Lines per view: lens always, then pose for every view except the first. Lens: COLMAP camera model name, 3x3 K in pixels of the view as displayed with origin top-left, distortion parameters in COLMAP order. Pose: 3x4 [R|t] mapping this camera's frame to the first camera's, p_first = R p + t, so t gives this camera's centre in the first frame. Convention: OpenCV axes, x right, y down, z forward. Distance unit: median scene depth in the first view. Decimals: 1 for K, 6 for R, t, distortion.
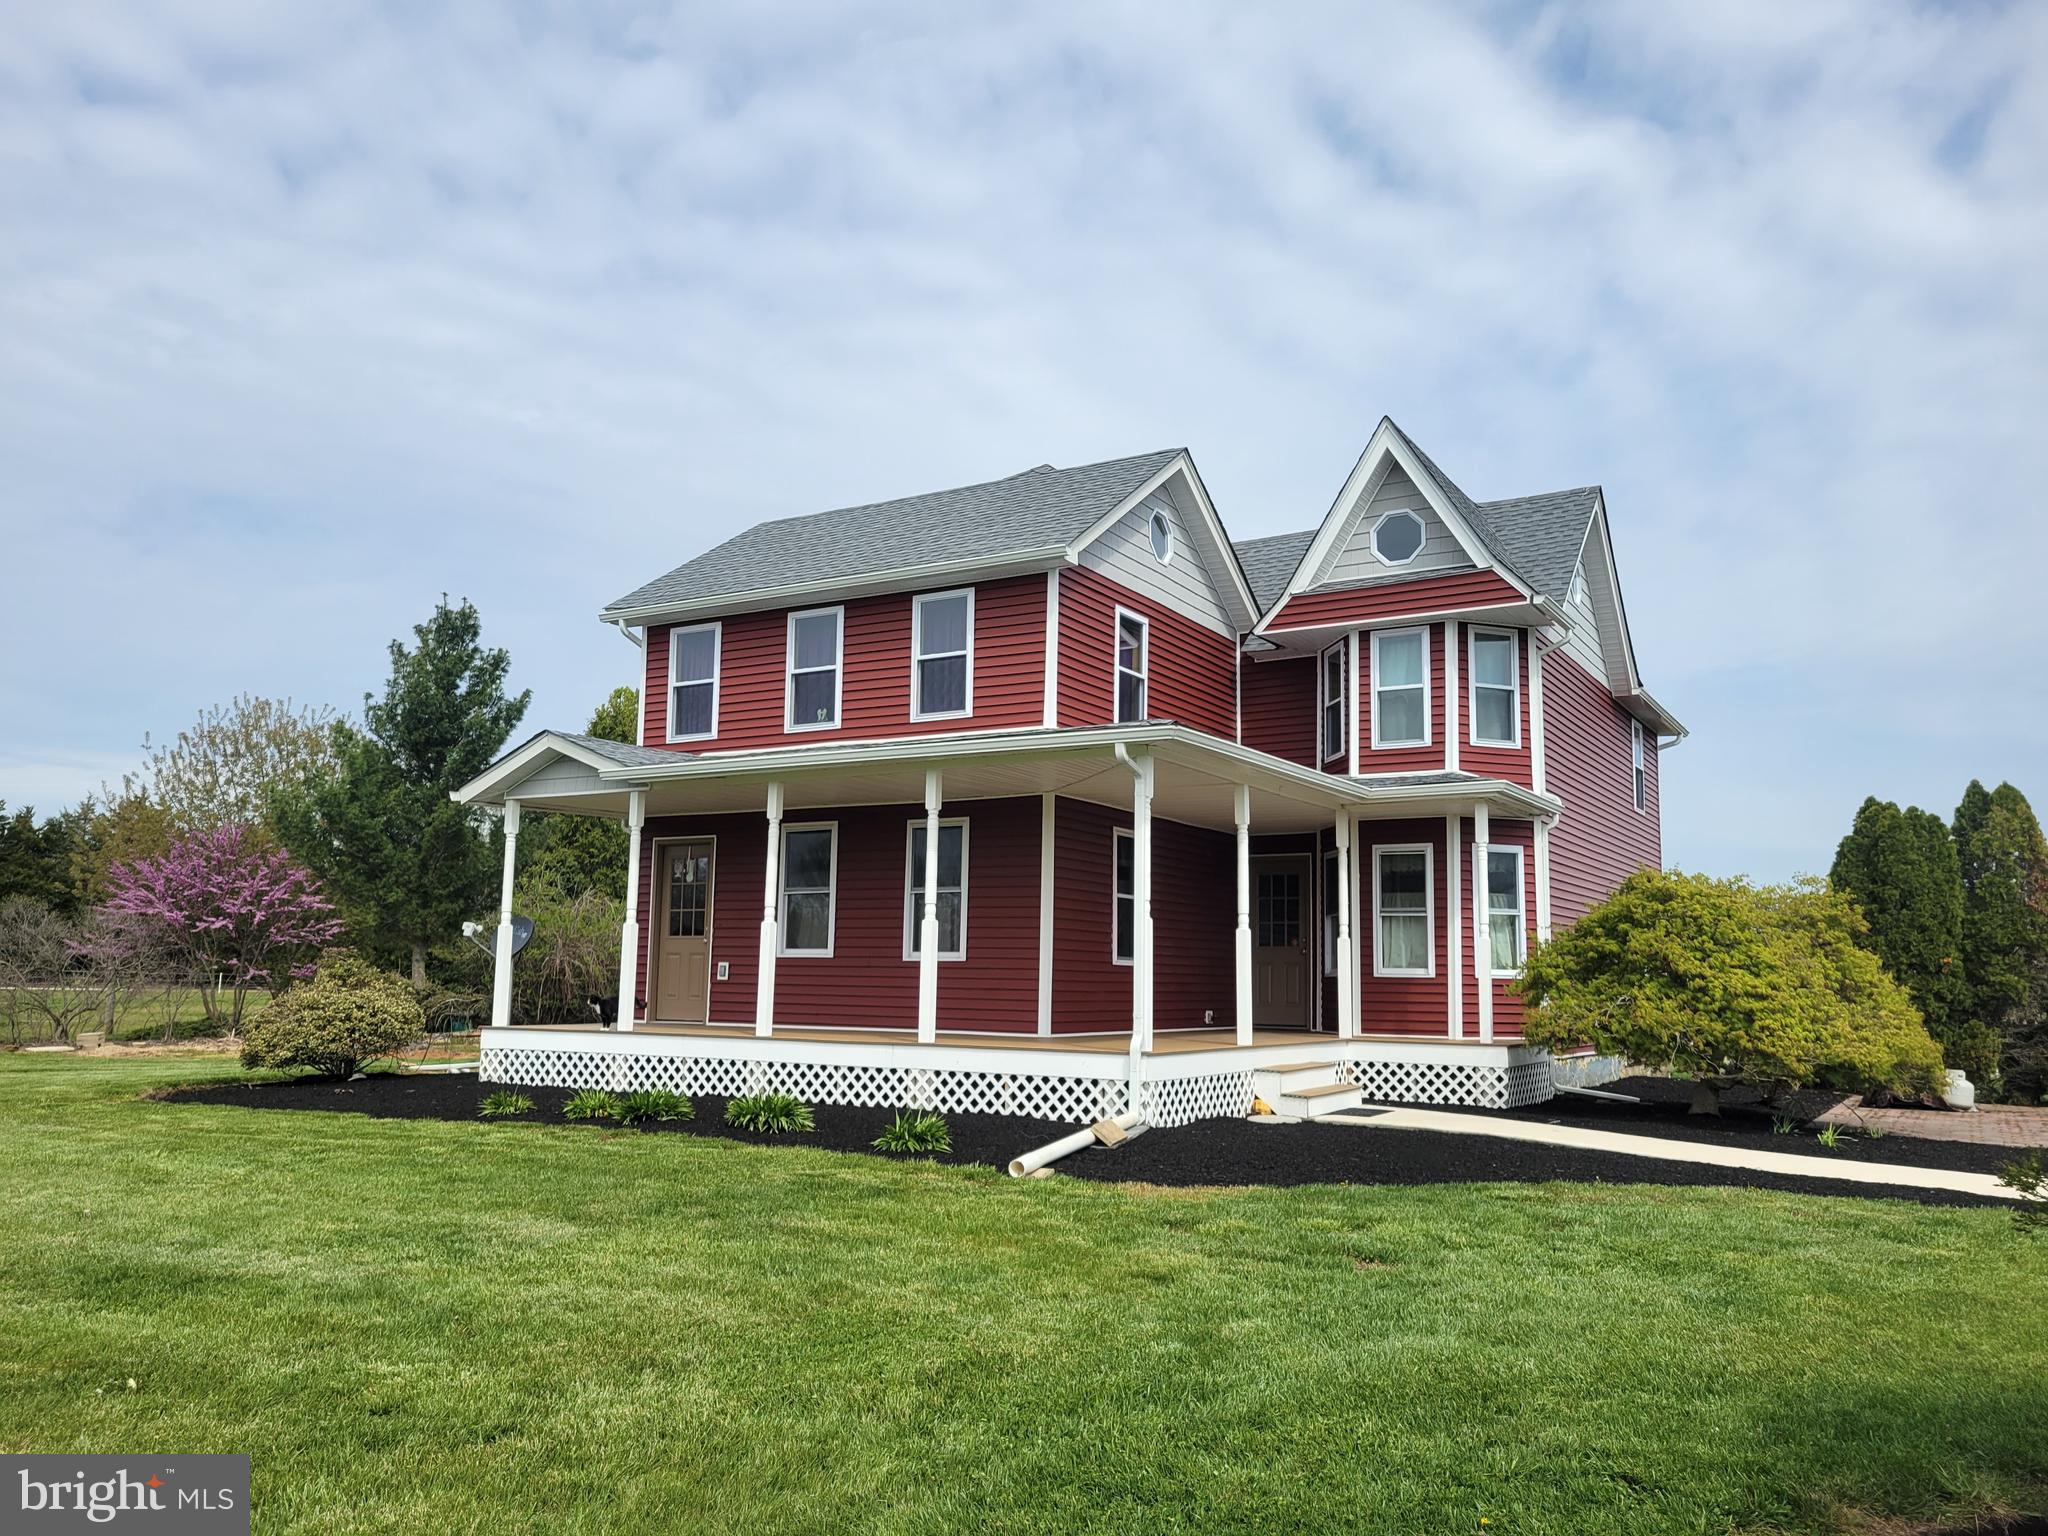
lens RADIAL K [[1552.4, 0, 994.8], [0, 1552.4, 799.8], [0, 0, 1]] dist [0.043515, -0.021488]
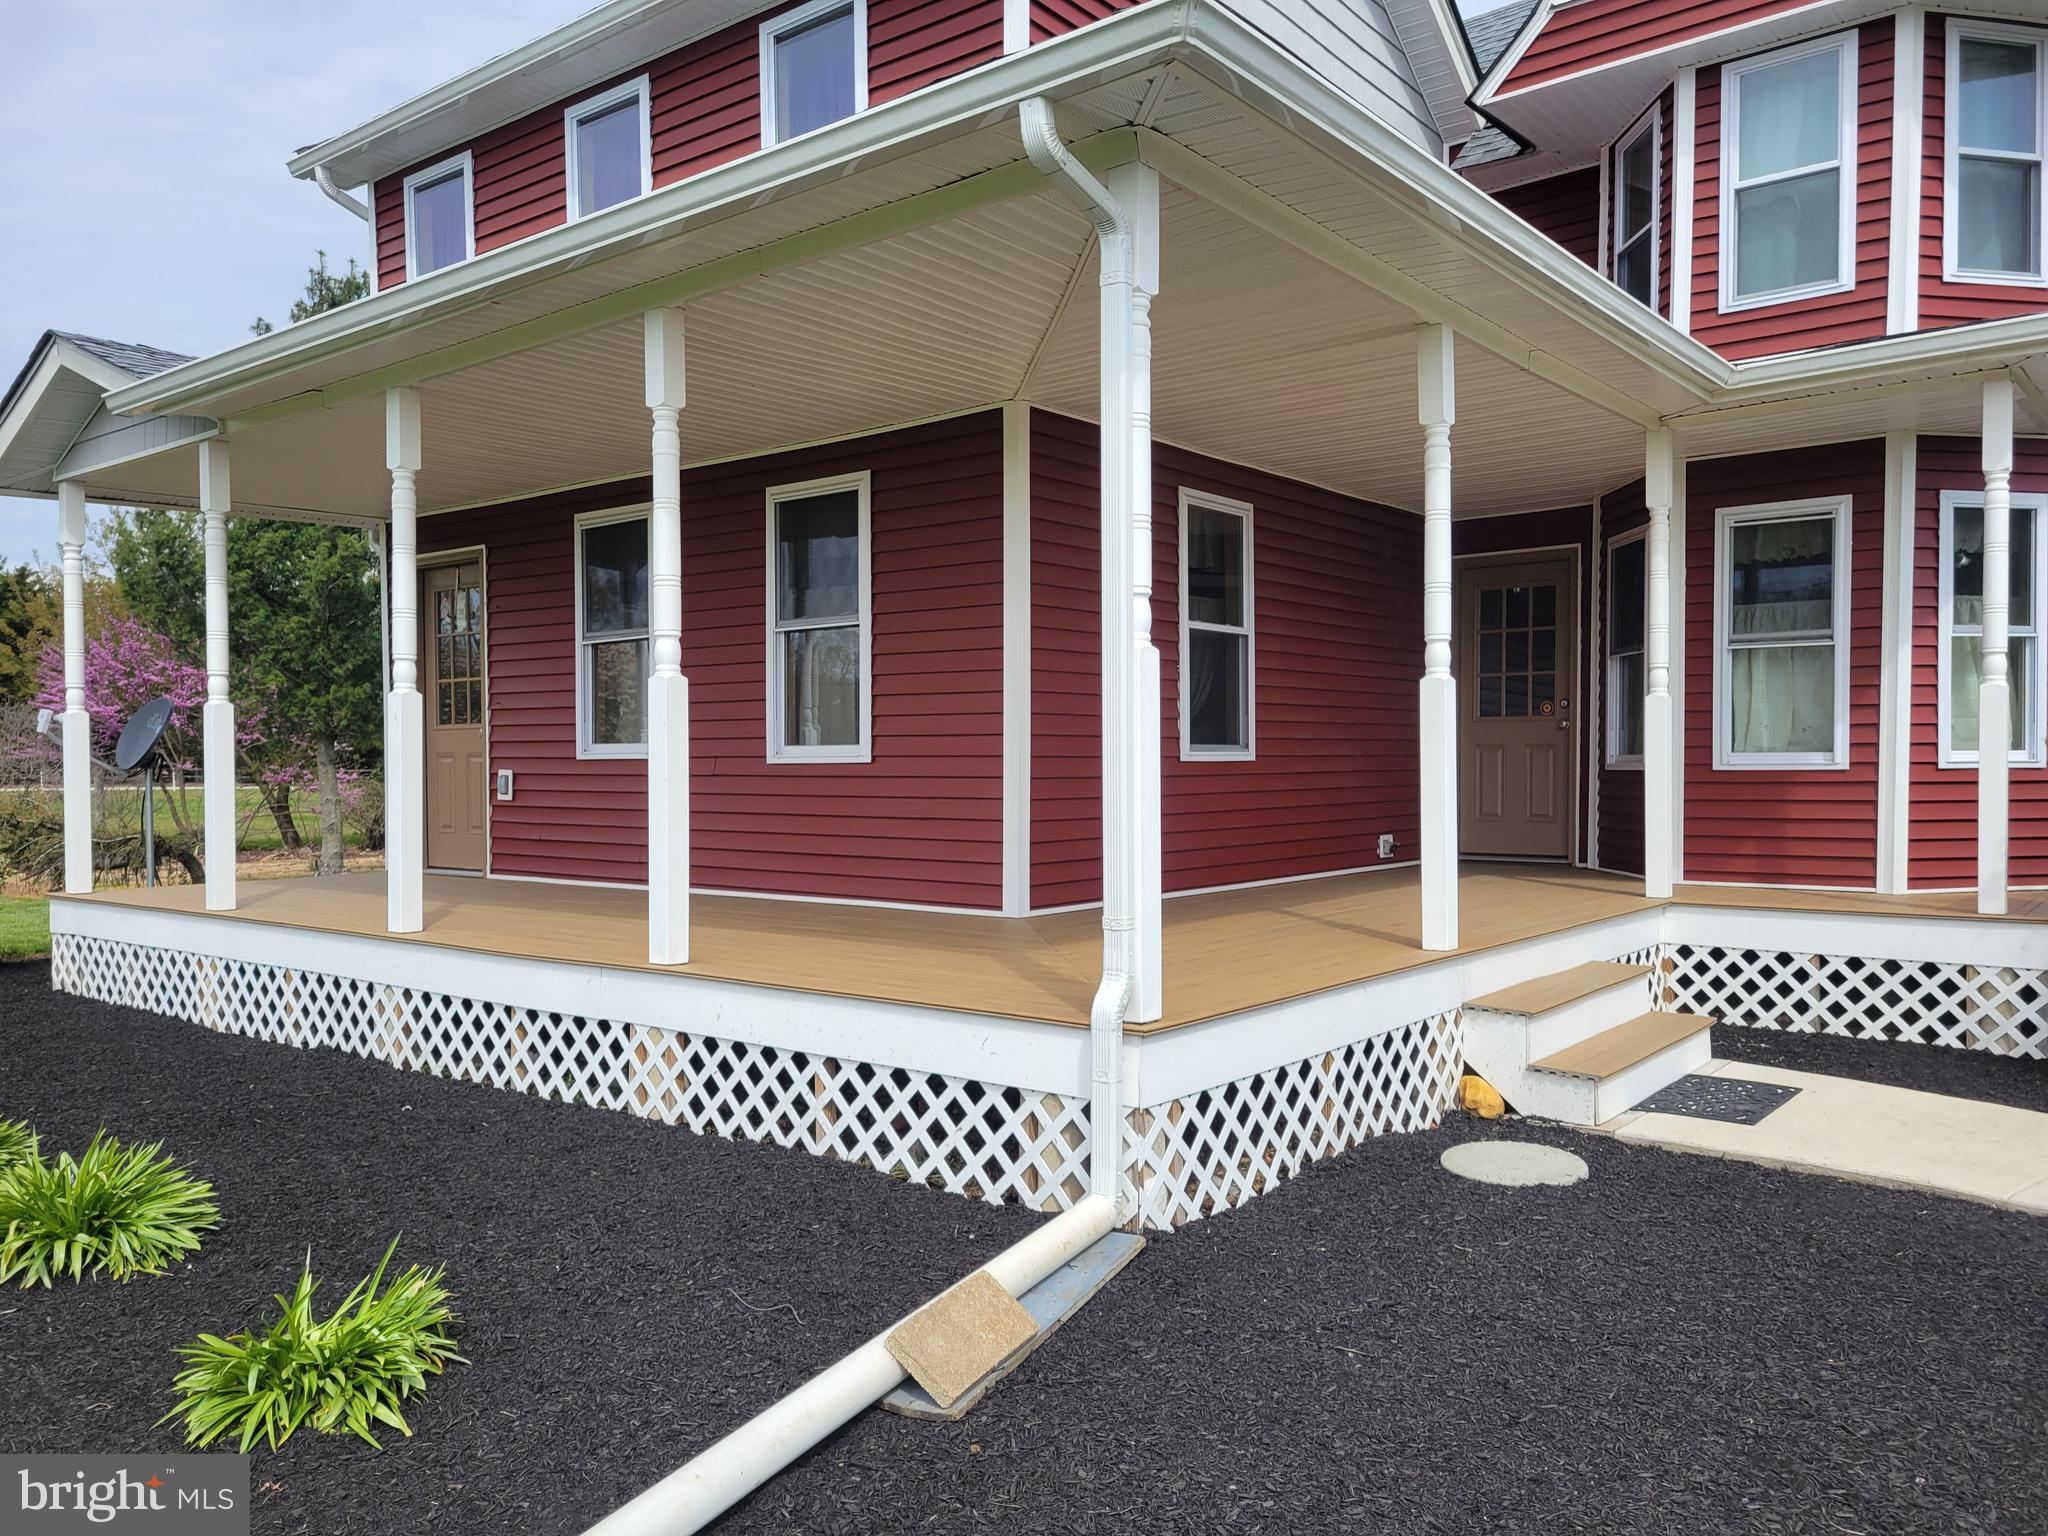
lens RADIAL K [[1549.3, 0, 1007.5], [0, 1549.3, 795.1], [0, 0, 1]] dist [0.040186, -0.015035]
pose [[0.991204, -0.019272, -0.130933, 0.088972], [0.037162, 0.990066, 0.135603, 0.048002], [0.127019, -0.139276, 0.982073, 0.510773]]
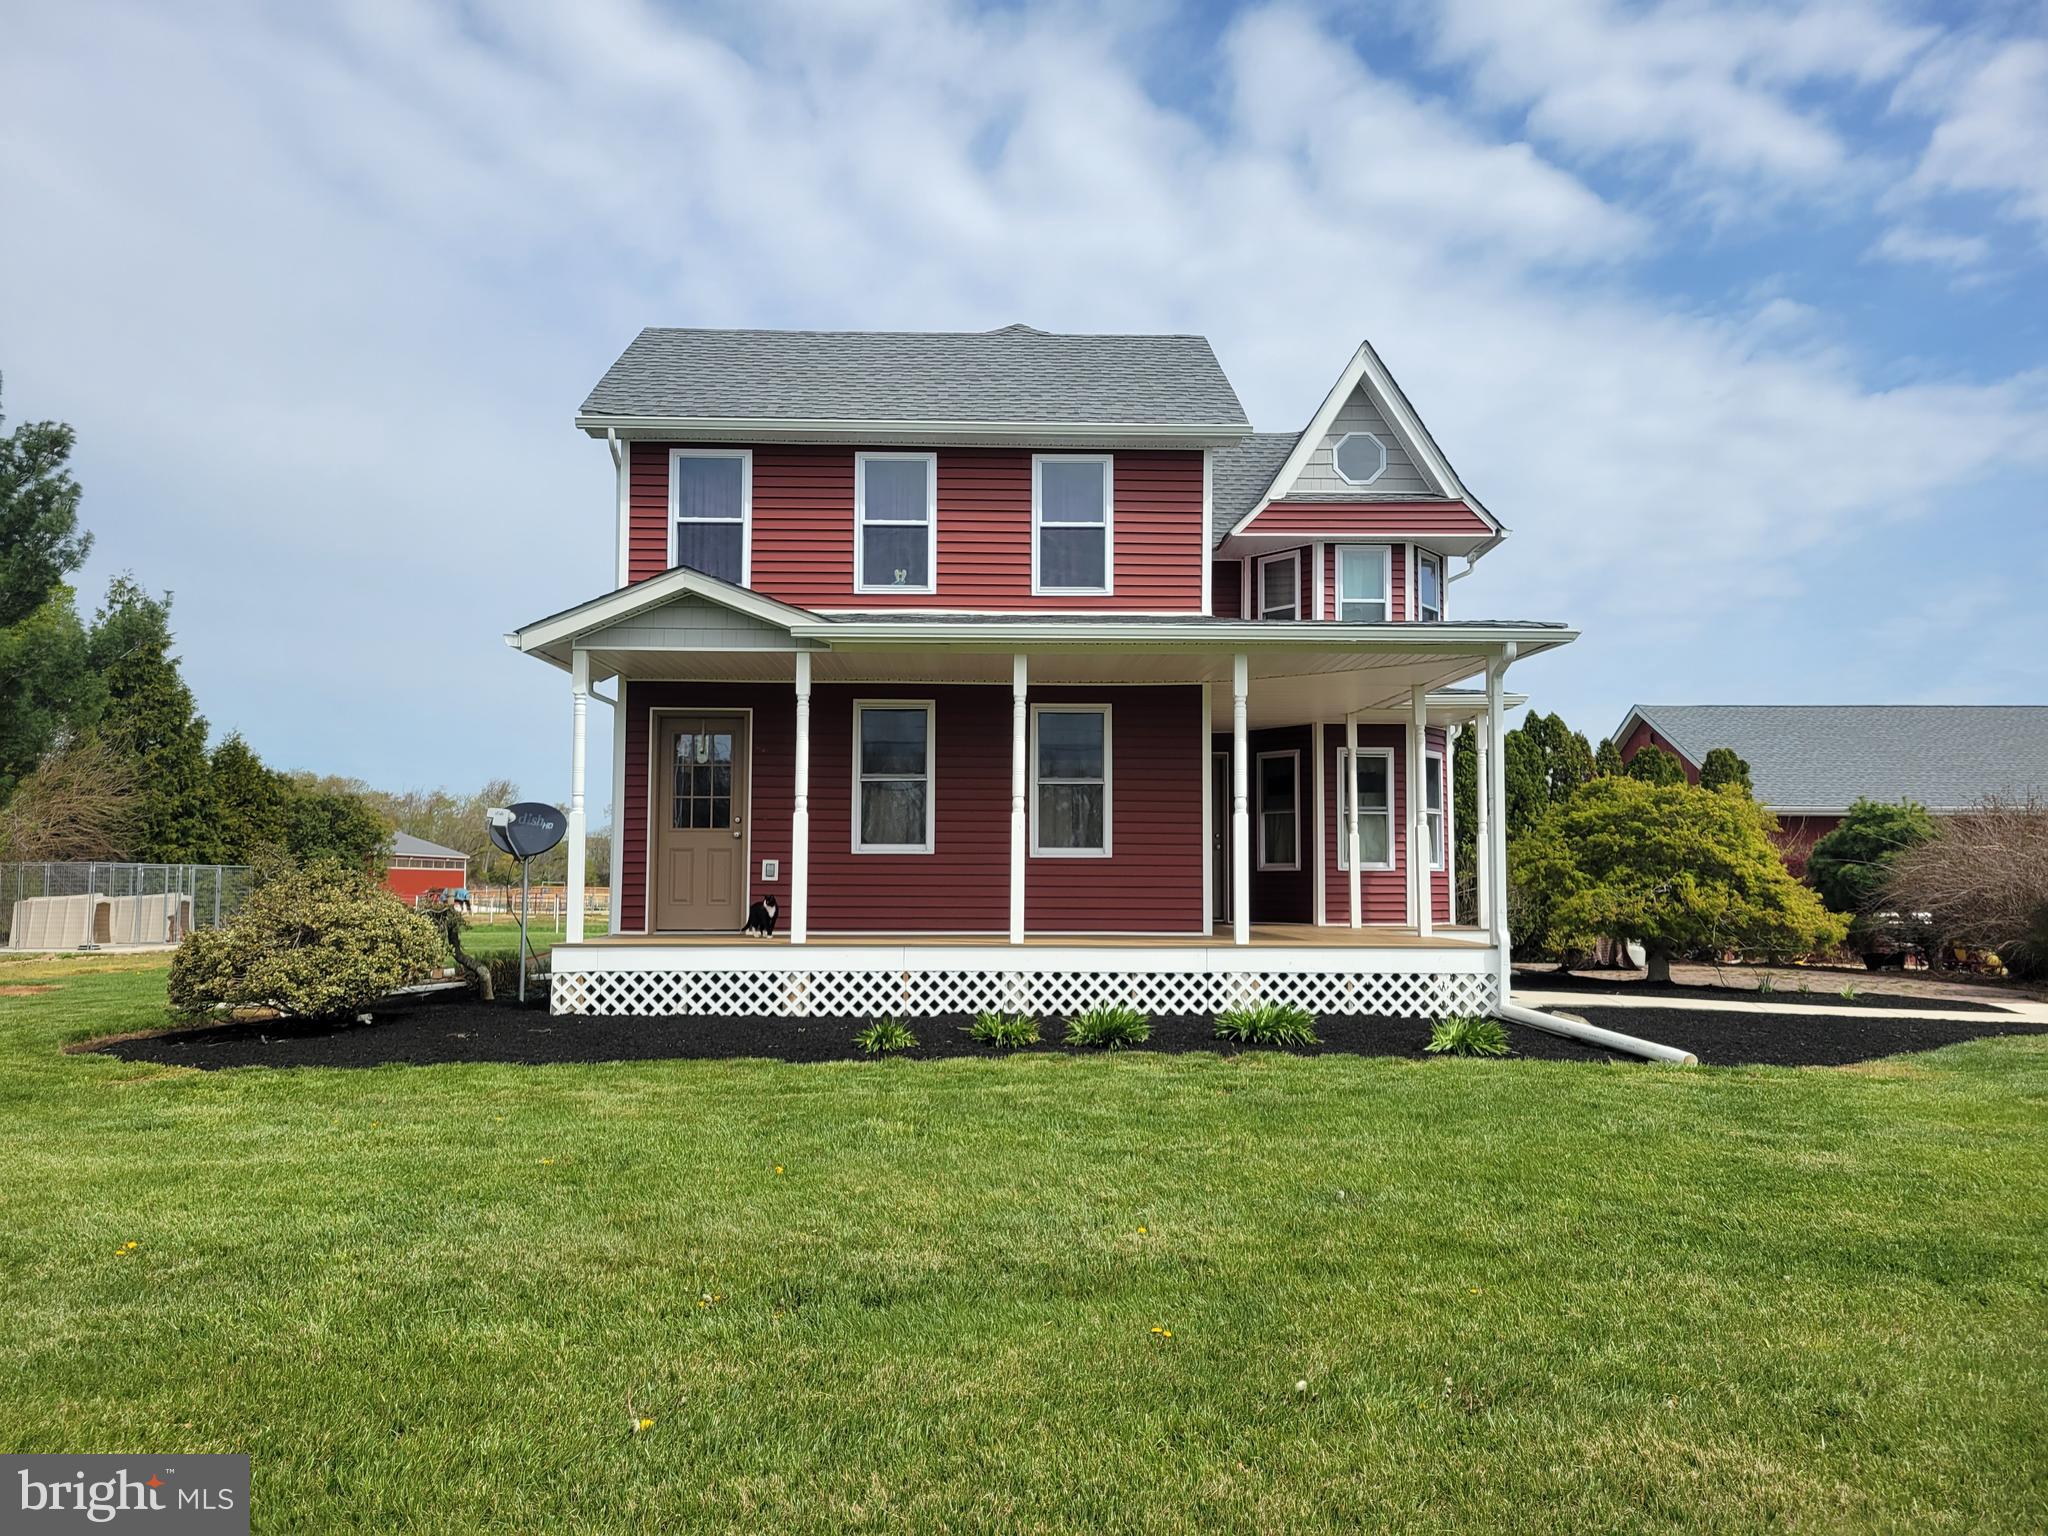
lens RADIAL K [[1549.3, 0, 1007.5], [0, 1549.3, 795.1], [0, 0, 1]] dist [0.040186, -0.015035]
pose [[0.841472, 0.017826, 0.540007, -0.571933], [-0.053009, 0.997357, 0.049679, 0.022985], [-0.537694, -0.070429, 0.840193, 0.249157]]
